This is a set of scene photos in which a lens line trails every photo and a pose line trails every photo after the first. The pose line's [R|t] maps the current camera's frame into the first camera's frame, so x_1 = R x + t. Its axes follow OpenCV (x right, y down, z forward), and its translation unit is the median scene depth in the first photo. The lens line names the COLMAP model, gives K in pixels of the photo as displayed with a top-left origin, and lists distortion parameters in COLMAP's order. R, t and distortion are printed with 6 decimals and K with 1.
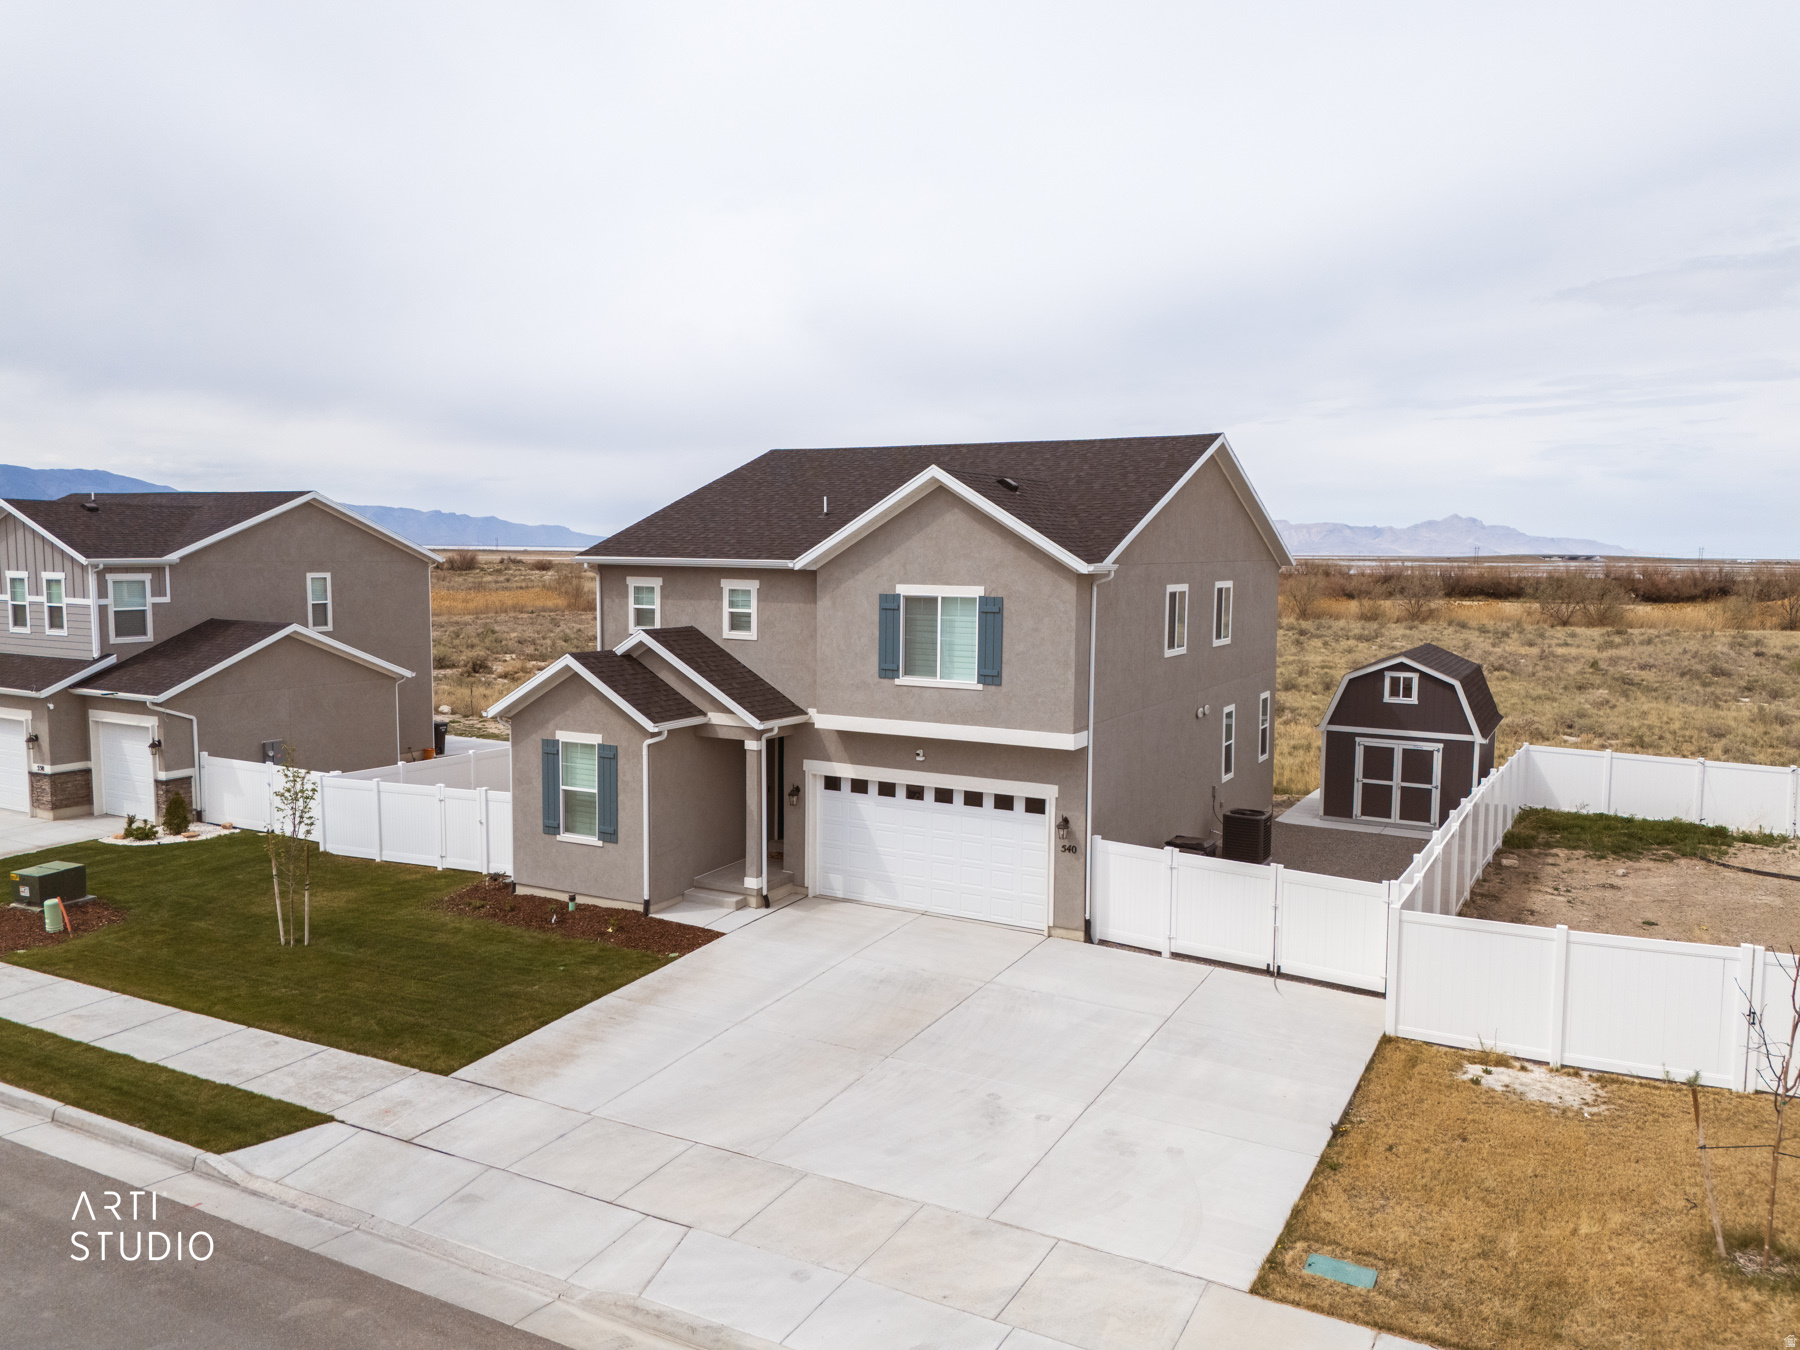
lens RADIAL K [[1318.1, 0, 905.4], [0, 1318.1, 675.6], [0, 0, 1]] dist [0.085408, -0.084022]
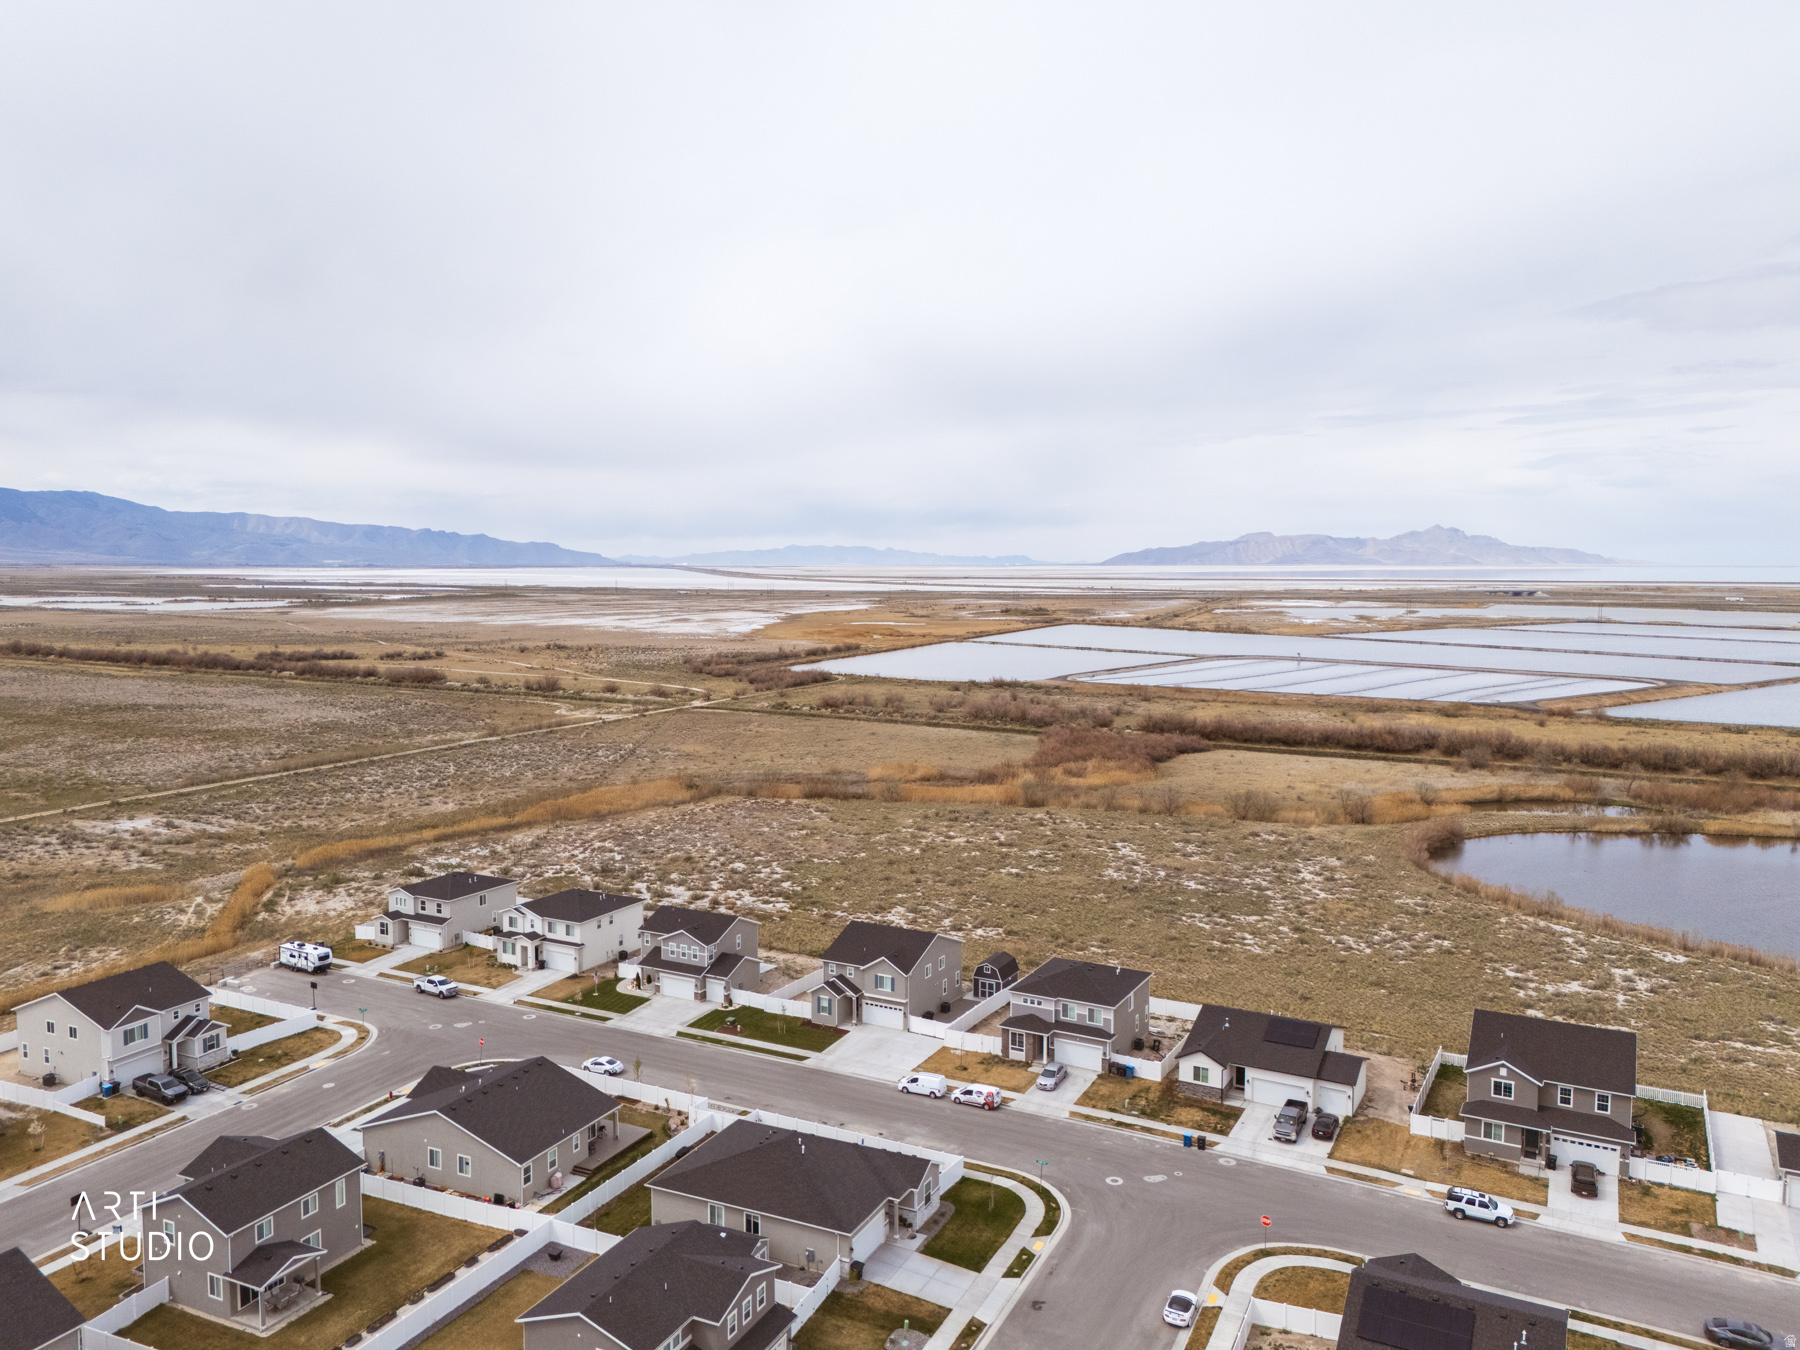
lens RADIAL K [[1314.5, 0, 905.8], [0, 1314.5, 674.5], [0, 0, 1]] dist [0.090045, -0.089121]
pose [[0.999931, -0.008012, 0.008548, 0.080826], [0.008097, 0.999918, -0.009964, -1.369653], [-0.008468, 0.010033, 0.999914, -5.059798]]
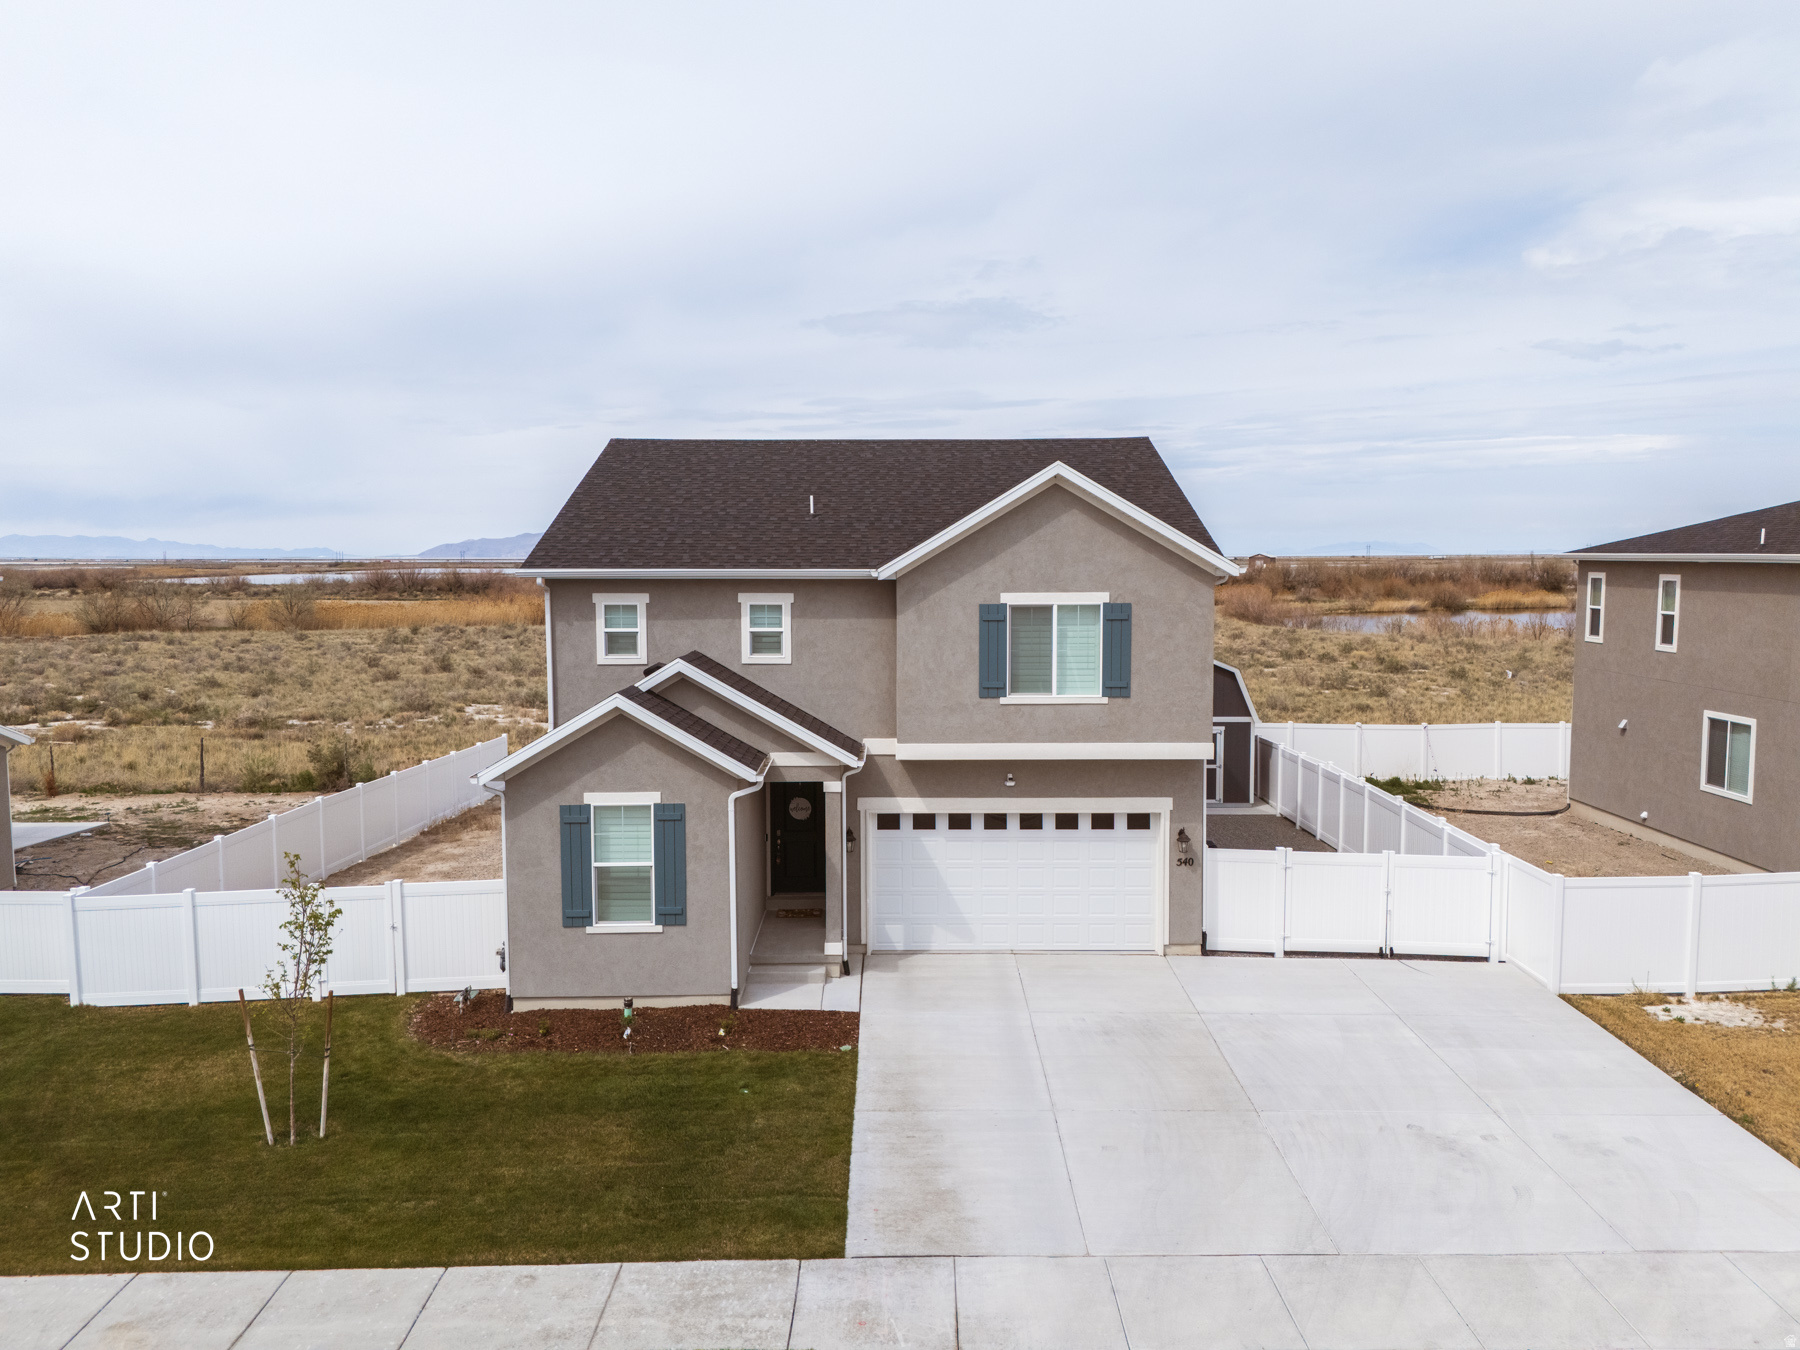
lens RADIAL K [[1322.3, 0, 906.9], [0, 1322.3, 679.5], [0, 0, 1]] dist [0.081835, -0.079310]
pose [[0.874298, -0.058404, 0.481862, -0.488185], [0.058349, 0.998182, 0.015115, -0.026921], [-0.481869, 0.014901, 0.876117, 0.232894]]
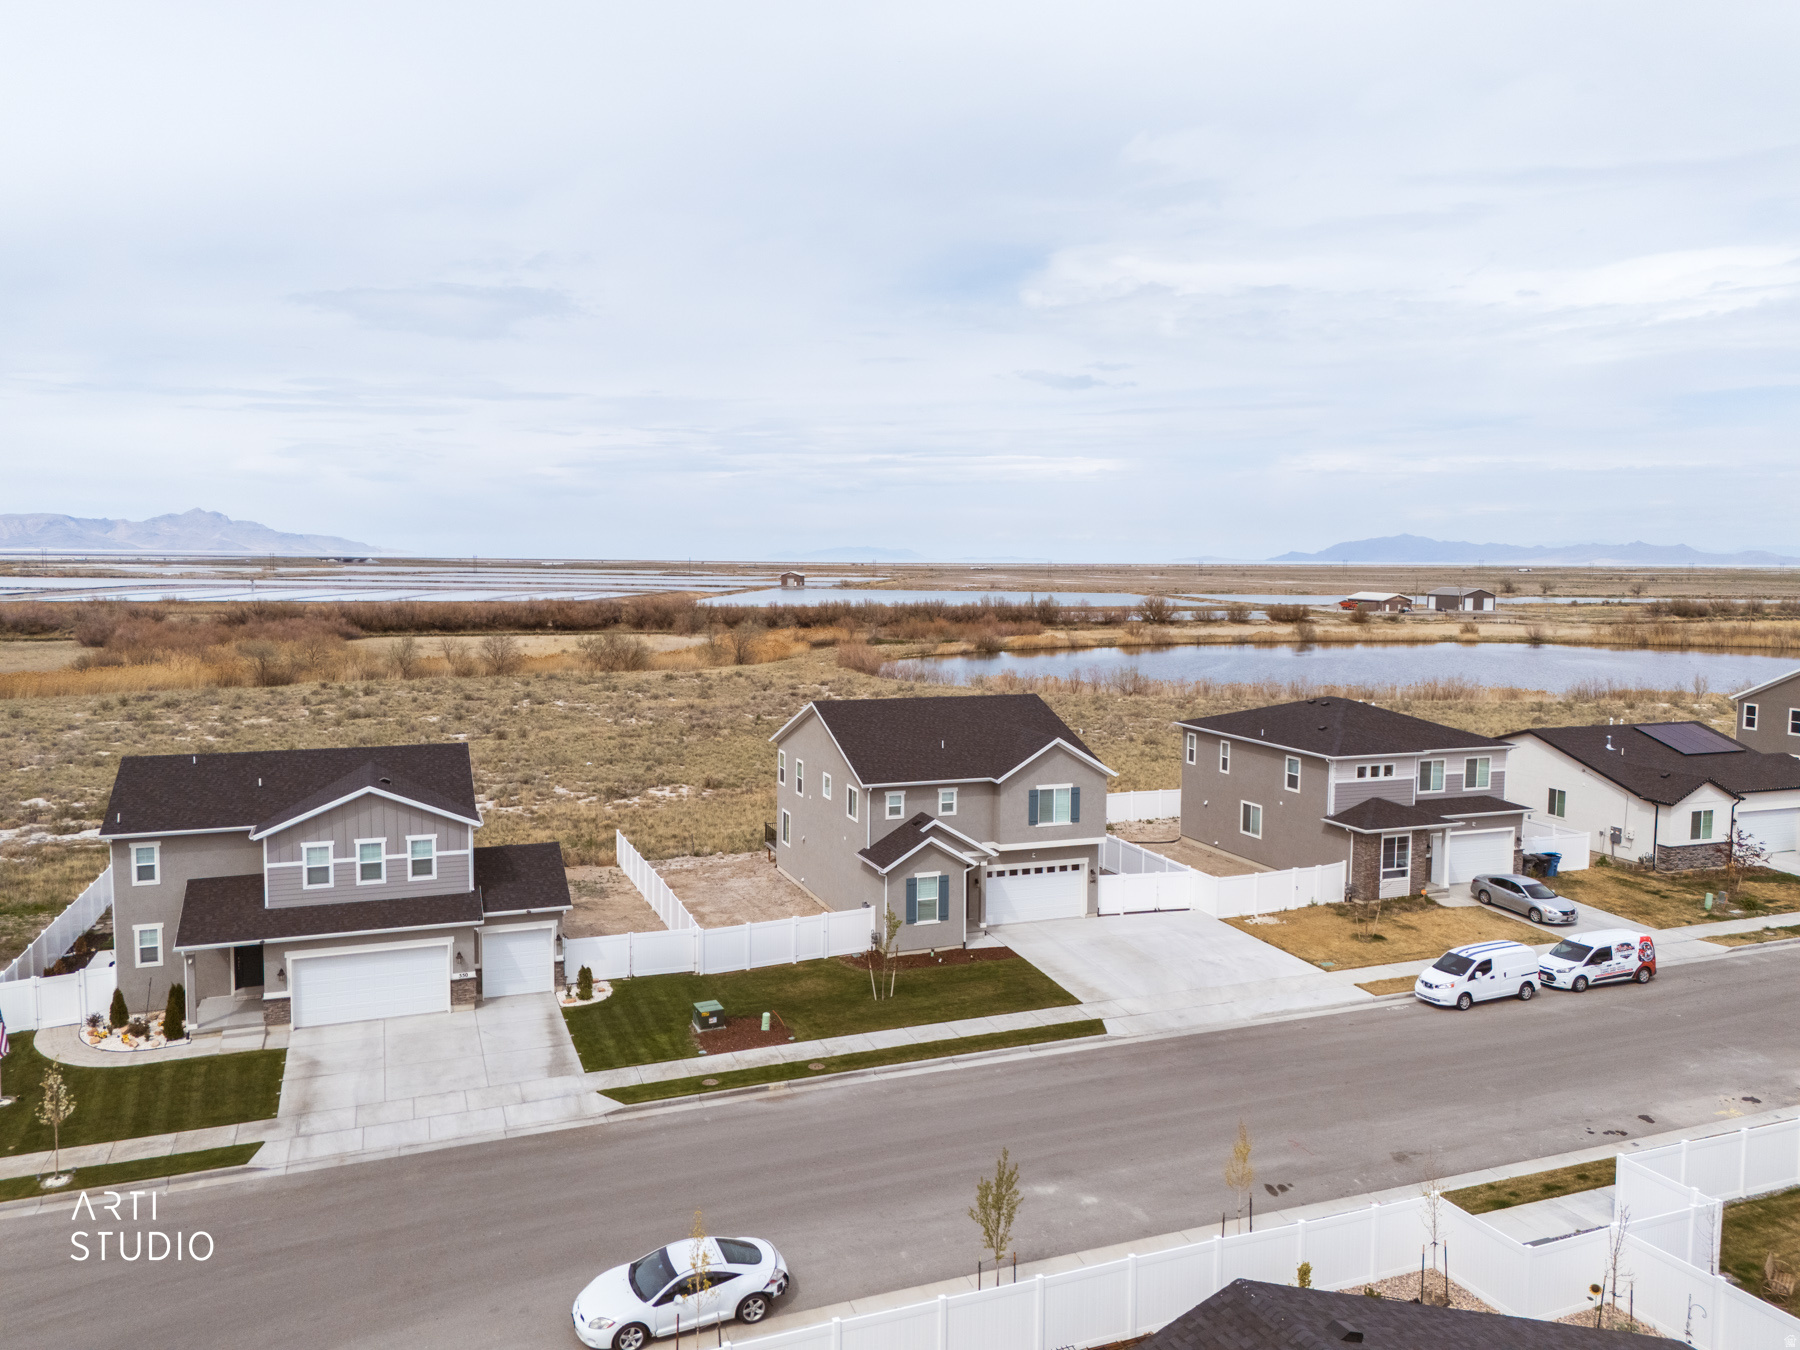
lens RADIAL K [[1318.1, 0, 905.4], [0, 1318.1, 675.6], [0, 0, 1]] dist [0.085408, -0.084022]
pose [[0.643477, -0.072482, 0.762026, -1.912255], [0.070240, 0.996898, 0.035509, -0.359310], [-0.762236, 0.030676, 0.646572, -0.360357]]
